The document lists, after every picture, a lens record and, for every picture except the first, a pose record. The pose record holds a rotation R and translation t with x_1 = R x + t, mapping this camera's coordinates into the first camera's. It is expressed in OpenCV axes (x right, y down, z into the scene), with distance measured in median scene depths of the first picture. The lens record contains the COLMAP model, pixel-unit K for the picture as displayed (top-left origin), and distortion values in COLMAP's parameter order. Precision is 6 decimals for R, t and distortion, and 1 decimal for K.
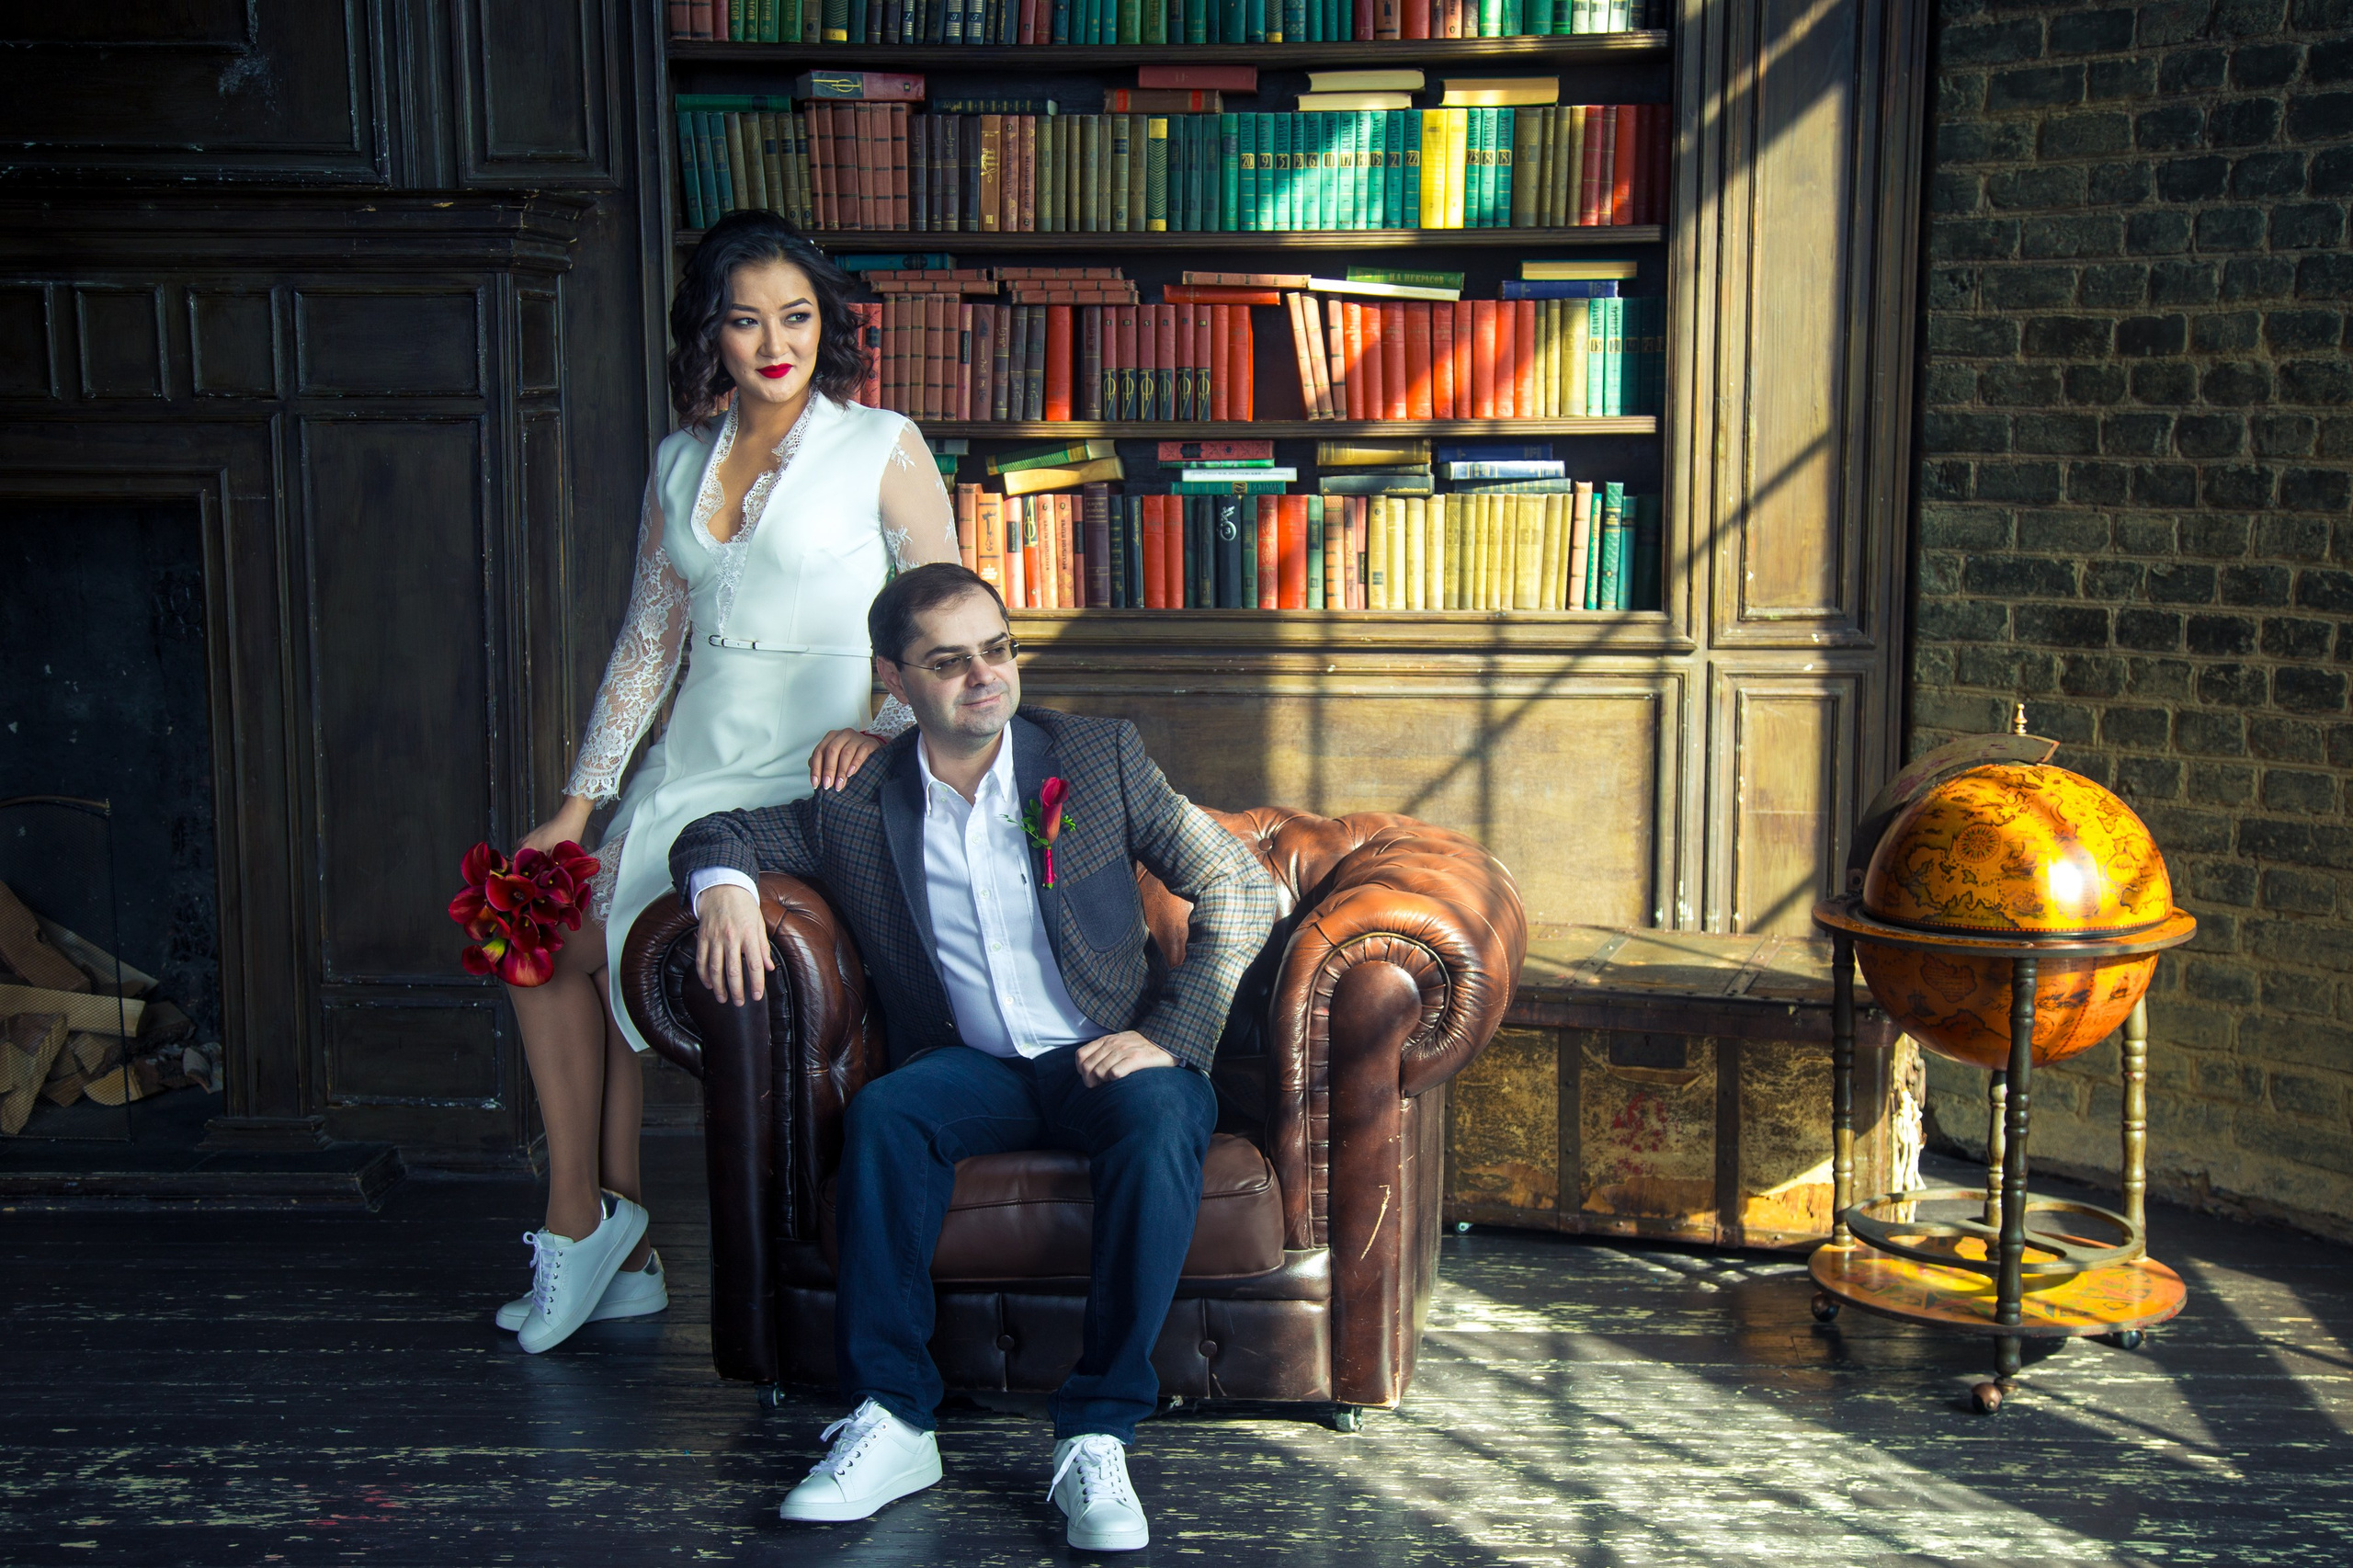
lens RADIAL K [[3125.2, 0, 1177.3], [0, 3125.2, 821.5], [0, 0, 1]] dist [0.103407, 0.123298]
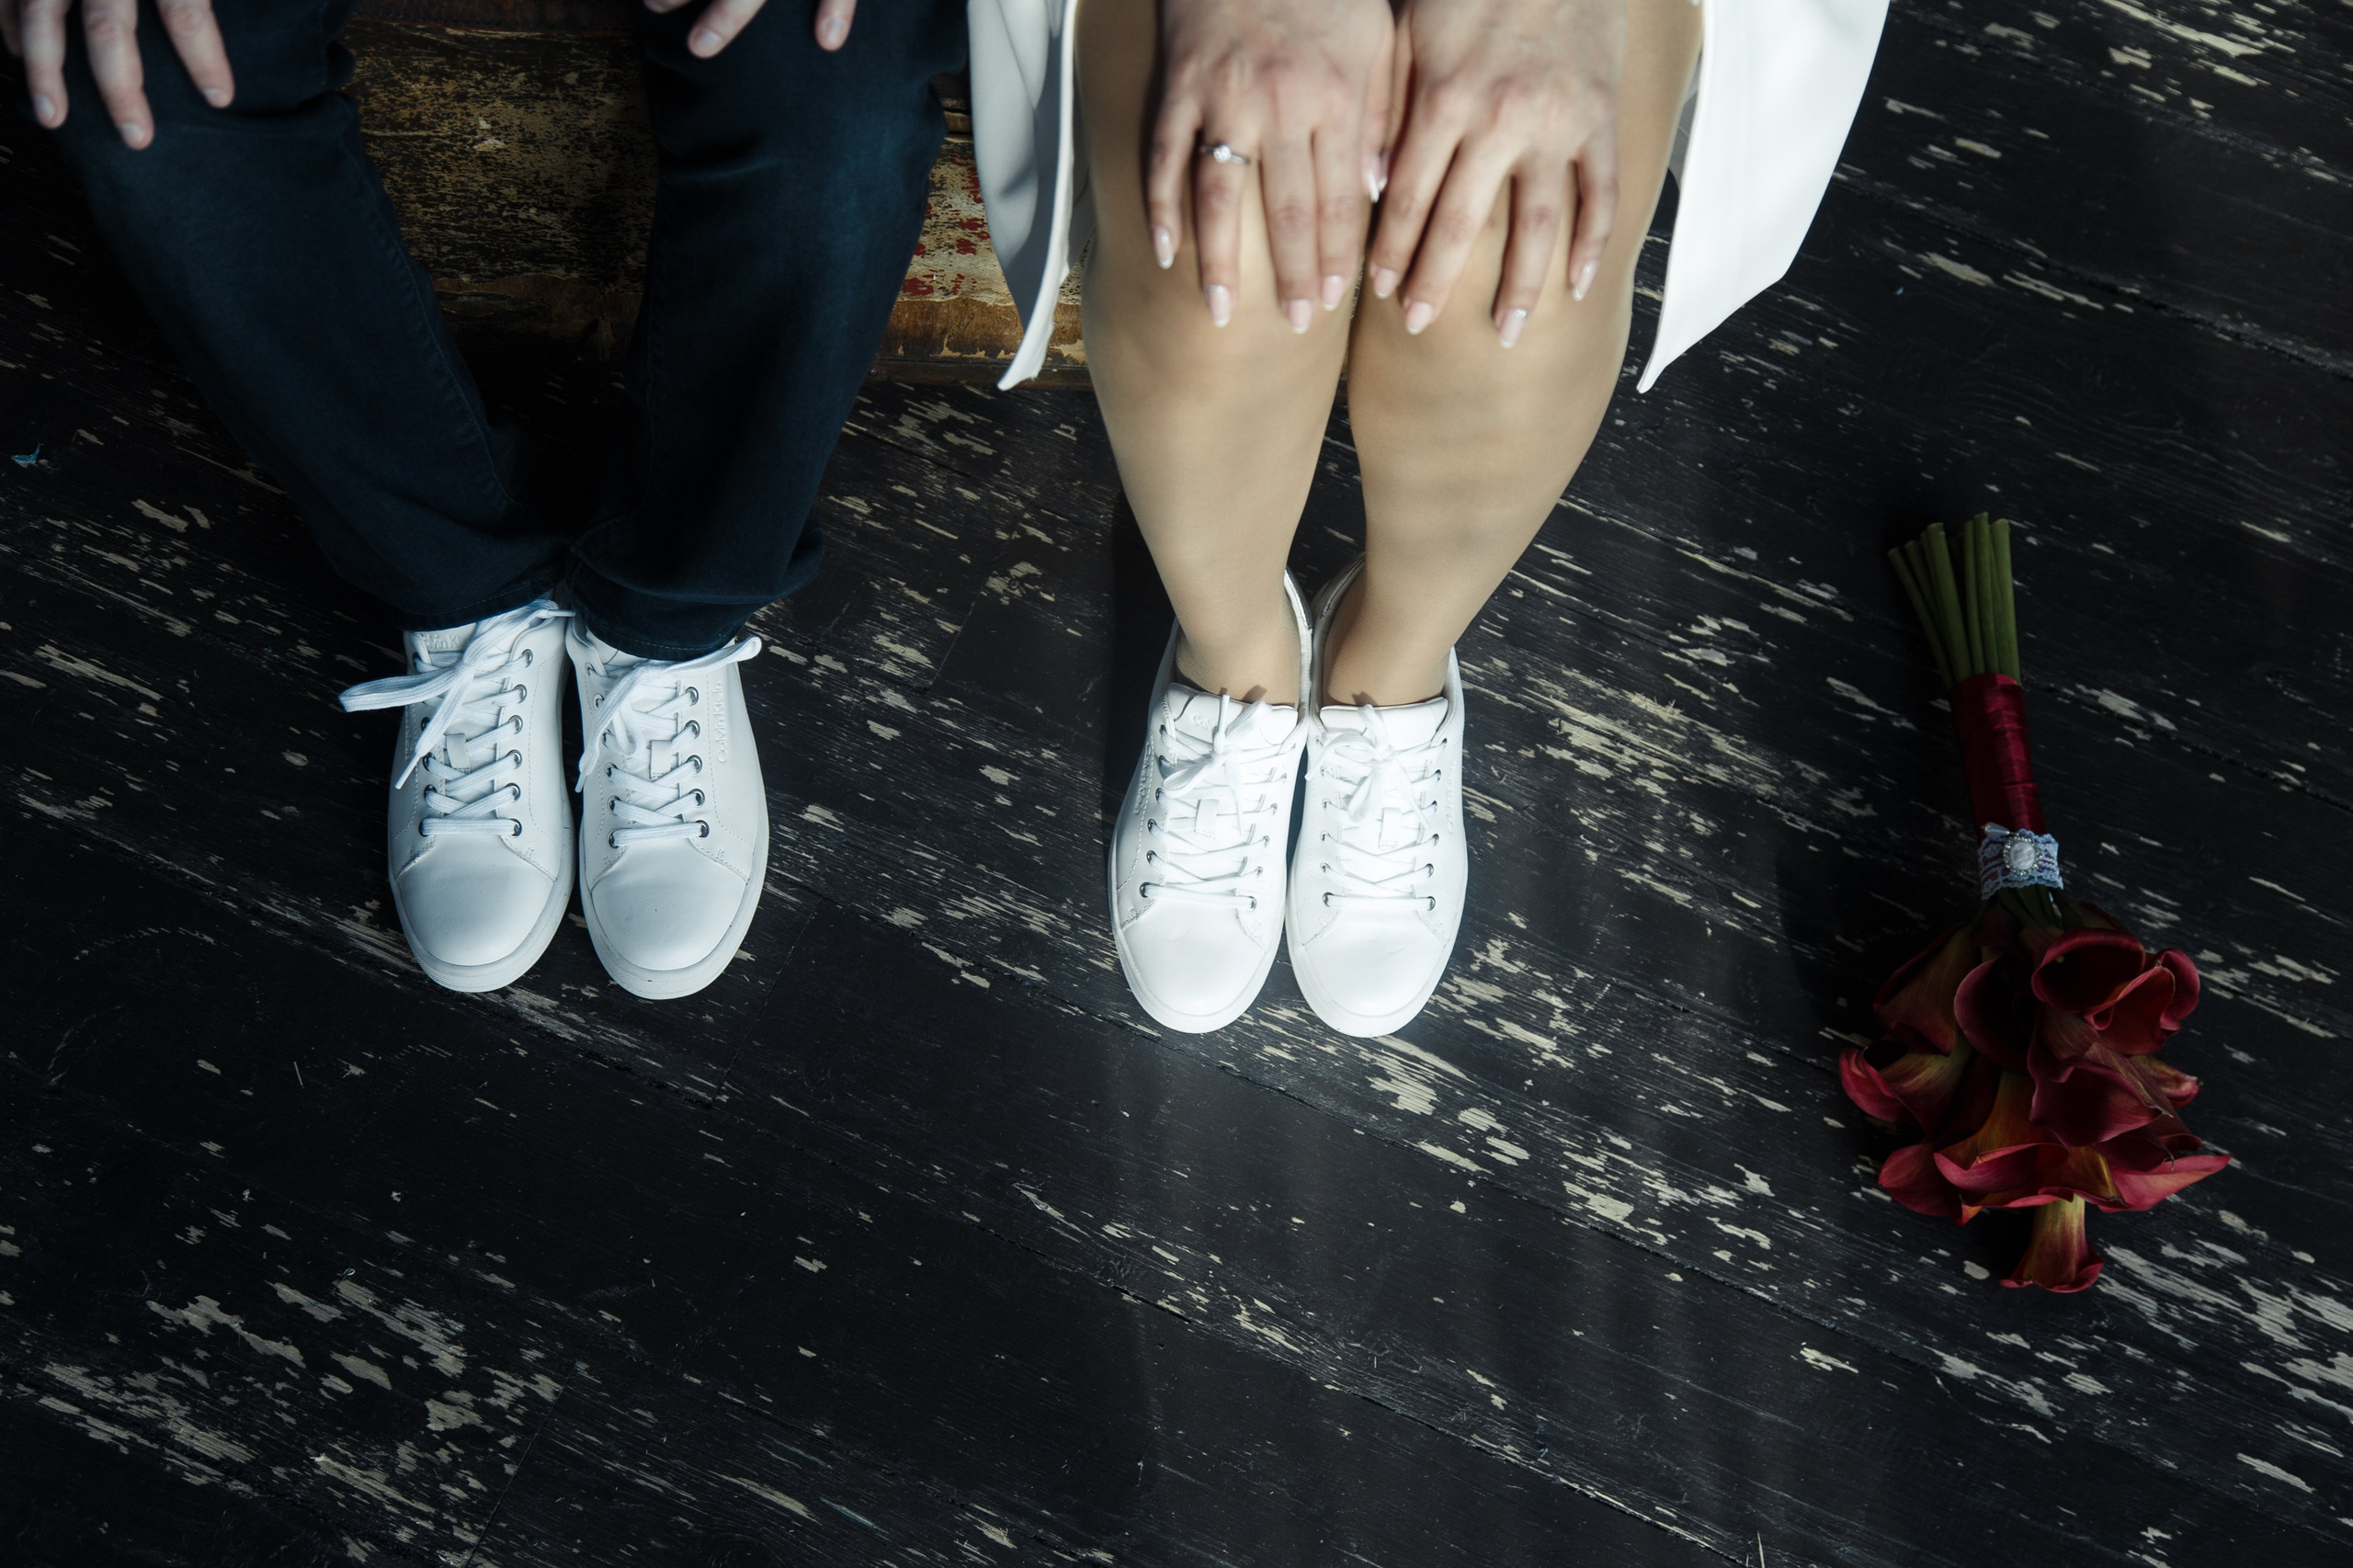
lens RADIAL K [[3608.8, 0, 1185.8], [0, 3608.8, 777.5], [0, 0, 1]] dist [0.033226, -0.115001]
pose [[0.937911, 0.333473, -0.095492, 0.224151], [-0.110076, 0.547194, 0.829736, -0.148255], [0.328947, -0.767707, 0.549927, 0.538853]]
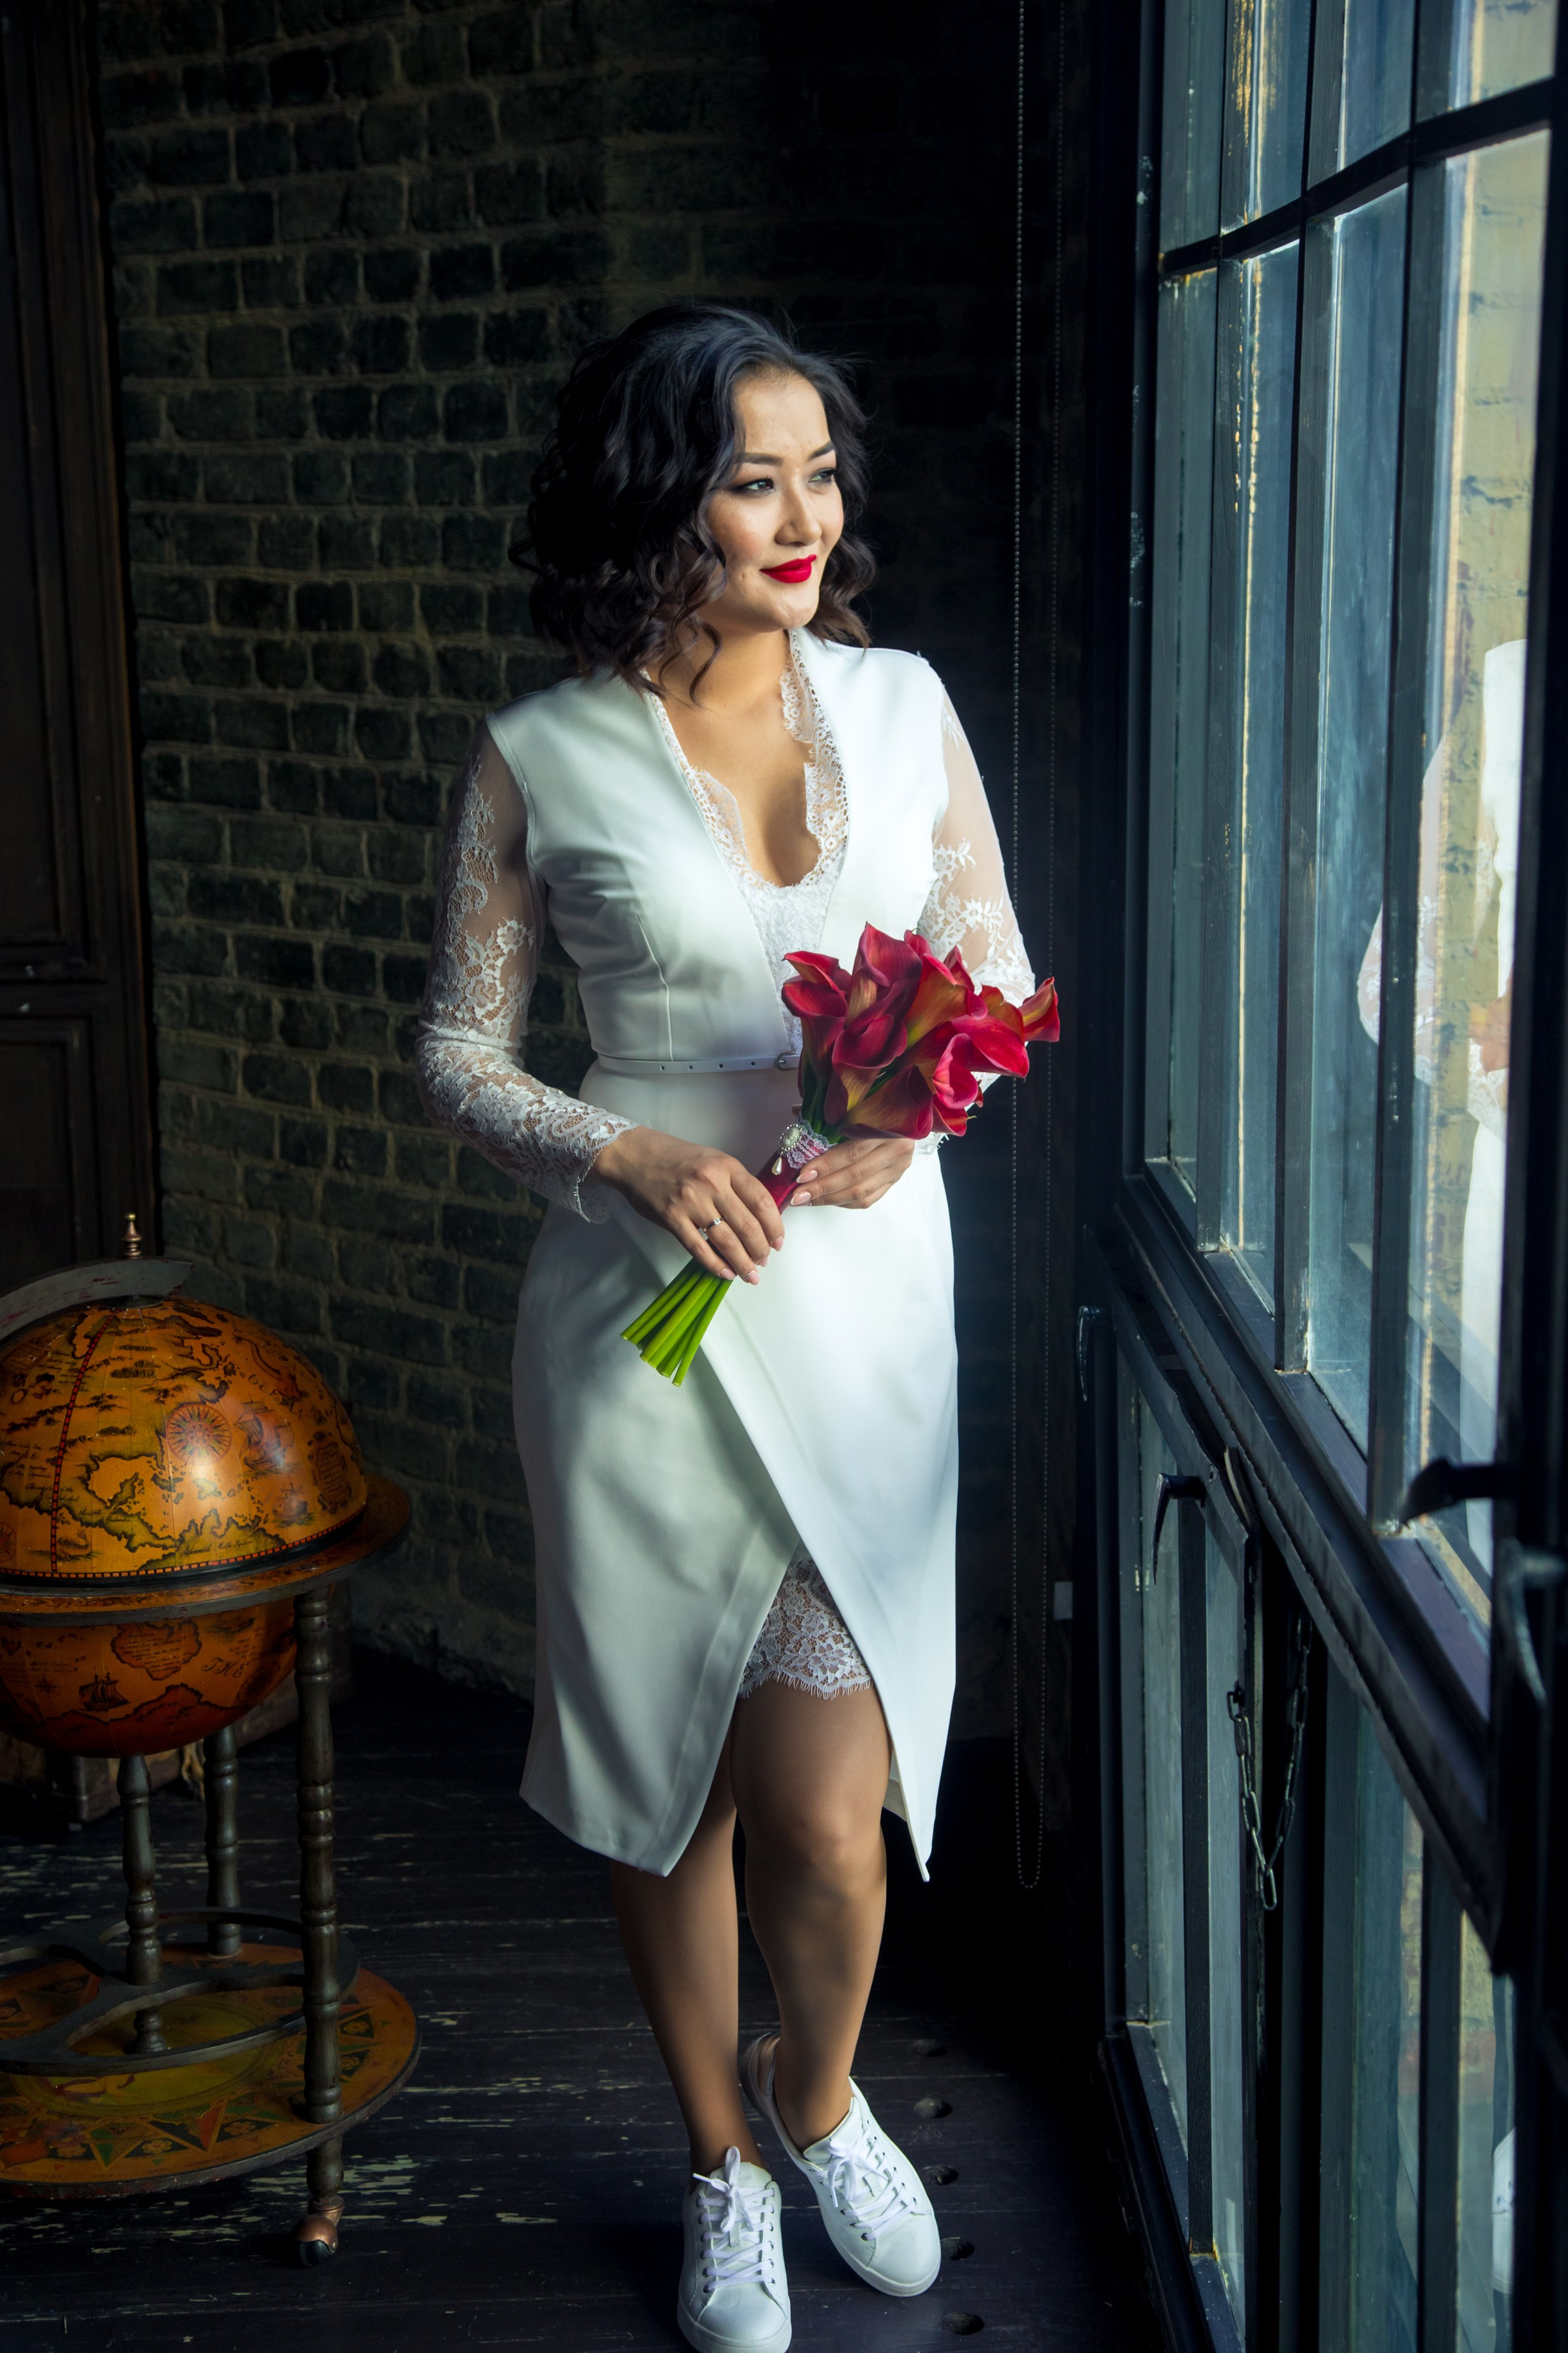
lens RADIAL K [[3487.0, 0, 796.7], [0, 3487.0, 1177.7], [0, 0, 1]] dist [0.174616, 0.048762]
pose [[0.996410, -0.020902, 0.082040, 0.340141], [0.017110, 0.998765, 0.046652, -0.046334], [-0.082914, -0.045081, 0.995537, 0.089677]]
